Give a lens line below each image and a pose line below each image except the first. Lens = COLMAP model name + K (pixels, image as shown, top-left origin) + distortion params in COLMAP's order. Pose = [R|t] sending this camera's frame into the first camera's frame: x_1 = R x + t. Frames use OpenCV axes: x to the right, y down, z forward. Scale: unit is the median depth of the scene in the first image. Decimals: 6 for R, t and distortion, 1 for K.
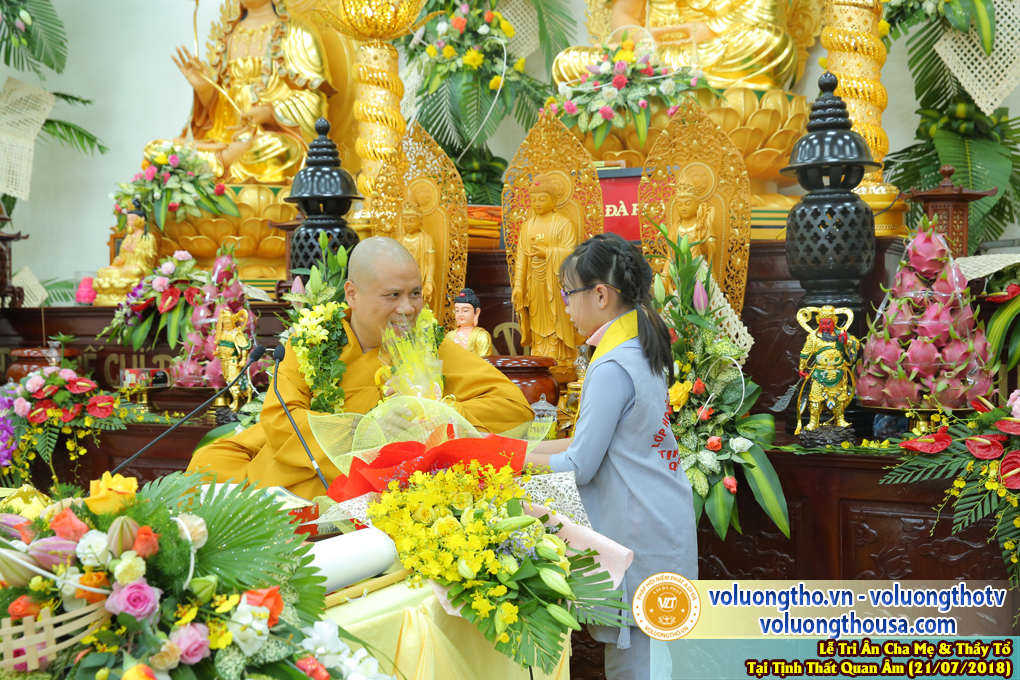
lens RADIAL K [[1259.0, 0, 510.0], [0, 1259.0, 340.0], [0, 0, 1]] dist [0.054605, 0.096274]
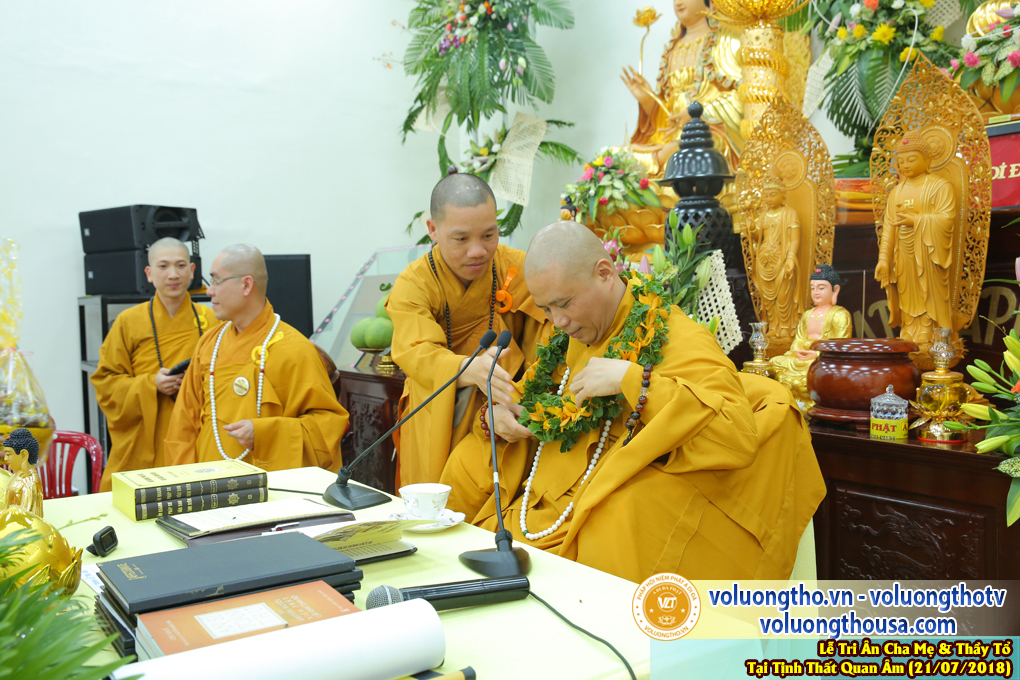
lens RADIAL K [[918.6, 0, 510.0], [0, 918.6, 340.0], [0, 0, 1]] dist [-0.054441, 0.116231]
pose [[0.873306, 0.014017, -0.486970, 0.076262], [0.000694, 0.999549, 0.030016, -0.004755], [0.487171, -0.026551, 0.872903, 0.255167]]
